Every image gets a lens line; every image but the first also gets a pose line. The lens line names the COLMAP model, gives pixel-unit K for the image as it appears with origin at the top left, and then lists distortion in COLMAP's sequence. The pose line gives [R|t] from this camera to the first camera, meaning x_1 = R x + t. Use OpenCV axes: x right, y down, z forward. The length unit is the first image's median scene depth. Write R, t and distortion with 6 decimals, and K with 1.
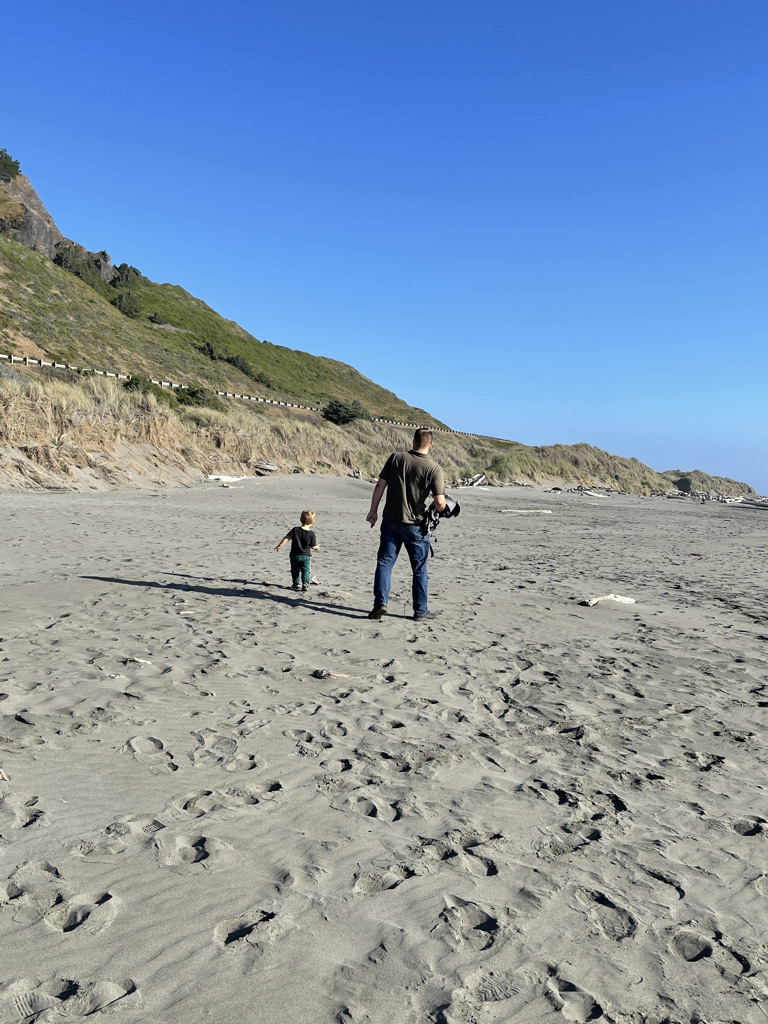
lens RADIAL K [[904.4, 0, 383.0], [0, 904.4, 510.4], [0, 0, 1]] dist [0.036527, -0.023592]
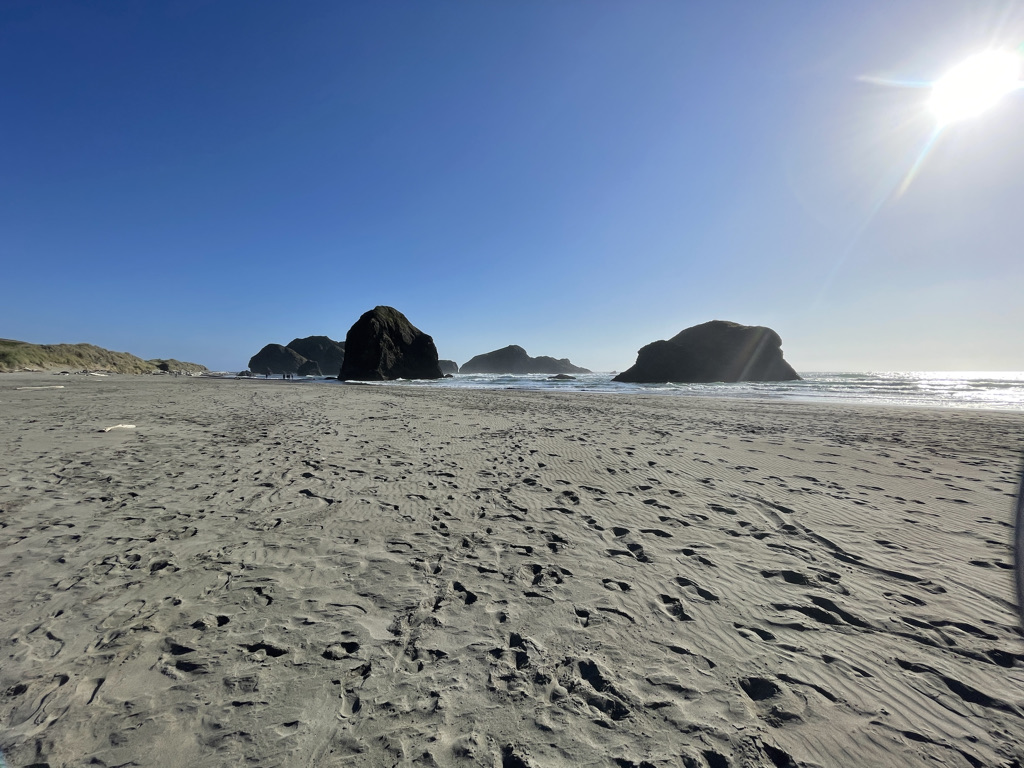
lens RADIAL K [[405.1, 0, 510.8], [0, 405.1, 381.8], [0, 0, 1]] dist [-0.003933, -0.001496]
pose [[0.515634, -0.064054, 0.854411, -0.042366], [0.050108, 0.997749, 0.044560, 0.002296], [-0.855342, 0.019836, 0.517683, -0.148182]]
